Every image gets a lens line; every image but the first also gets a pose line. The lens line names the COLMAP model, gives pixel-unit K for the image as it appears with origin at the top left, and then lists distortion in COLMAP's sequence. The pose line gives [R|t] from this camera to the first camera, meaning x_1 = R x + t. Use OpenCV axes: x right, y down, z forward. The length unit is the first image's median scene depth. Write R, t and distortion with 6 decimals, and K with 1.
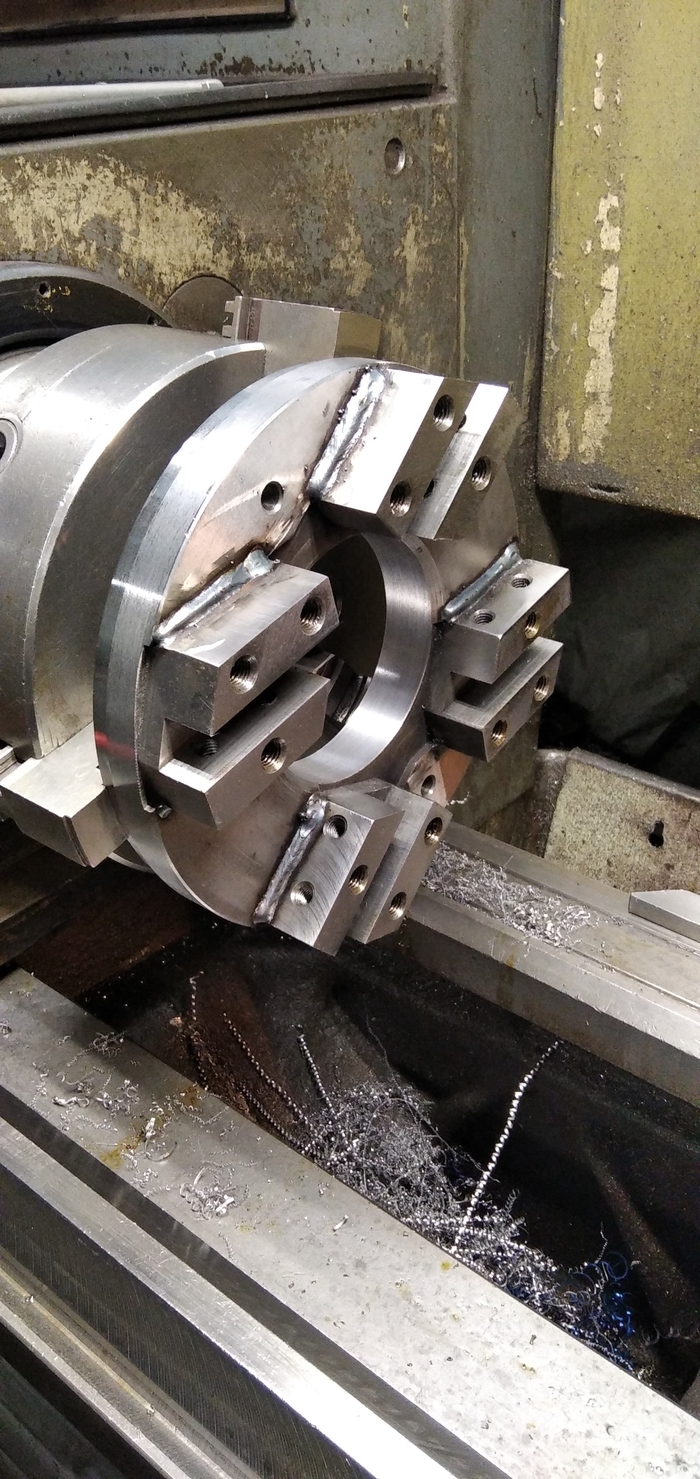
lens RADIAL K [[1209.9, 0, 362.3], [0, 1209.9, 731.1], [0, 0, 1]] dist [0.038598, -0.081177]
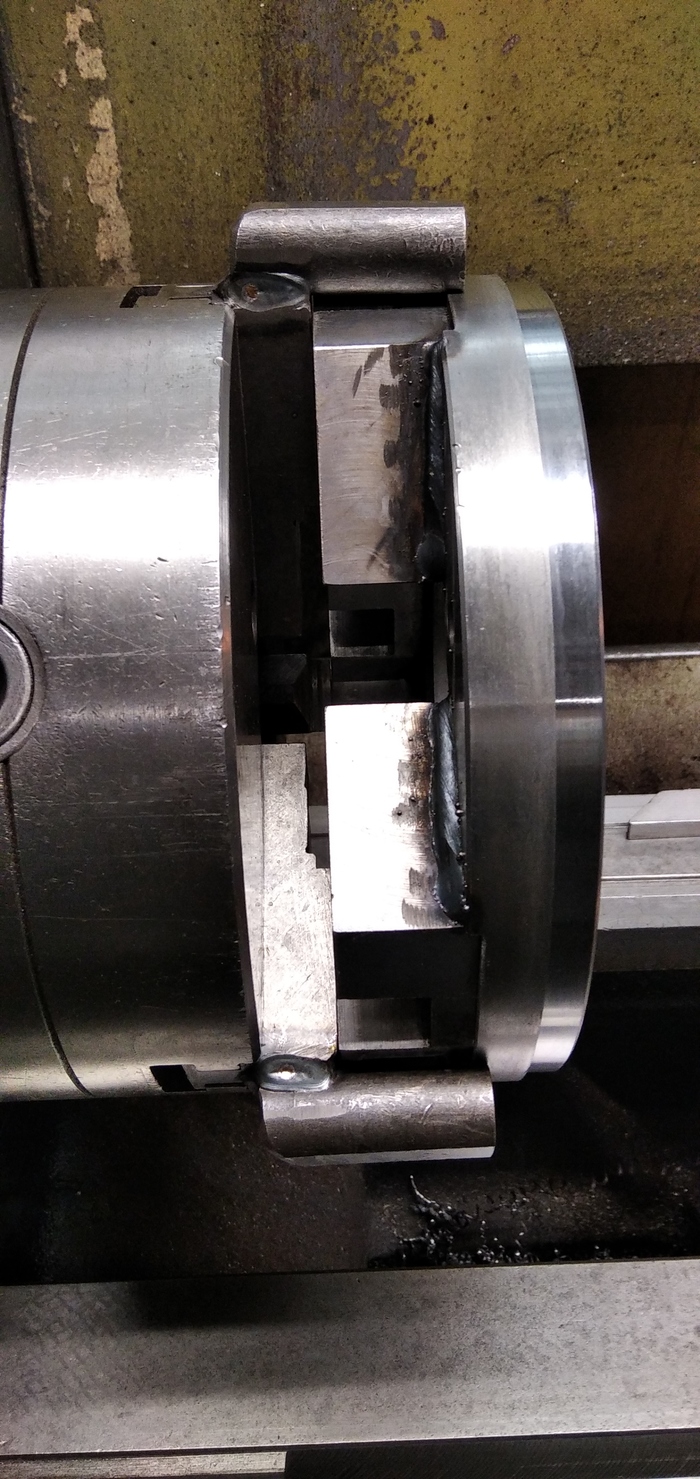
lens RADIAL K [[1209.9, 0, 362.2], [0, 1209.9, 723.6], [0, 0, 1]] dist [0.038598, -0.081177]
pose [[0.744358, -0.394223, 0.538999, -0.301248], [0.318593, 0.919014, 0.232188, -0.150503], [-0.586882, -0.001109, 0.809672, 0.274806]]
